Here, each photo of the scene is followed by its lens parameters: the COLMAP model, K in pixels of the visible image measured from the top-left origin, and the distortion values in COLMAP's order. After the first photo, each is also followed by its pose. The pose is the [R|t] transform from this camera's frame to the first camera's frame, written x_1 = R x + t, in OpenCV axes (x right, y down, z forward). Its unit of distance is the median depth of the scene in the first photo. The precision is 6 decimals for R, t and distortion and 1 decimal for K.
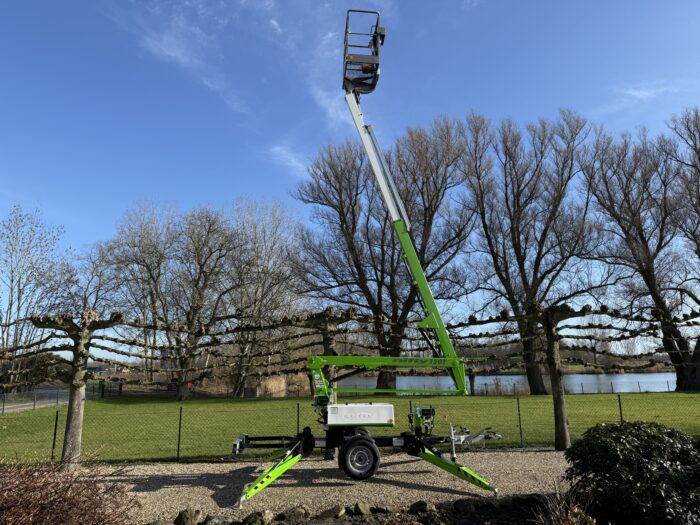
lens RADIAL K [[485.3, 0, 349.1], [0, 485.3, 262.5], [0, 0, 1]] dist [0.135655, -0.208501]
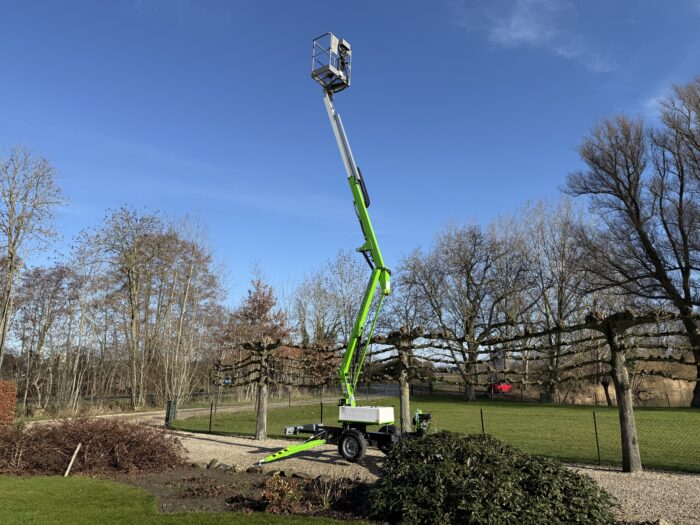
lens RADIAL K [[485.3, 0, 349.1], [0, 485.3, 262.5], [0, 0, 1]] dist [0.135655, -0.208501]
pose [[0.756174, -0.136052, -0.640071, 0.181270], [0.133763, 0.989631, -0.052327, -0.005886], [0.640554, -0.046049, 0.766531, -0.002386]]
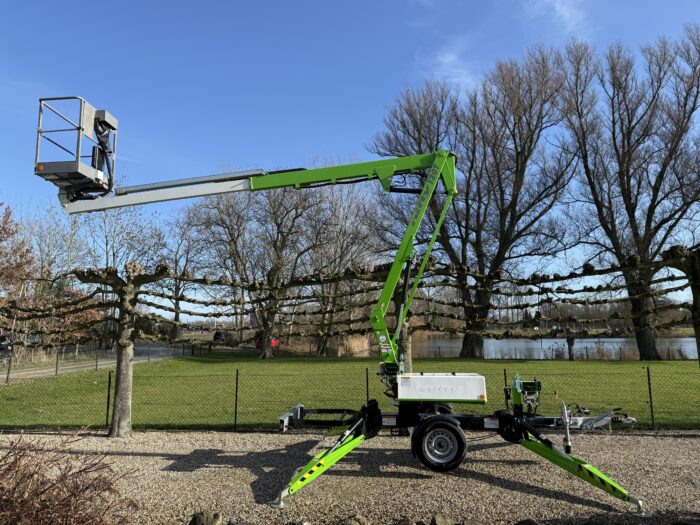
lens RADIAL K [[487.6, 0, 348.4], [0, 487.6, 267.1], [0, 0, 1]] dist [0.074859, -0.088948]
pose [[0.985412, -0.014858, -0.169537, 0.002983], [0.029363, 0.996086, 0.083371, 0.010714], [0.167635, -0.087133, 0.981991, 0.048183]]
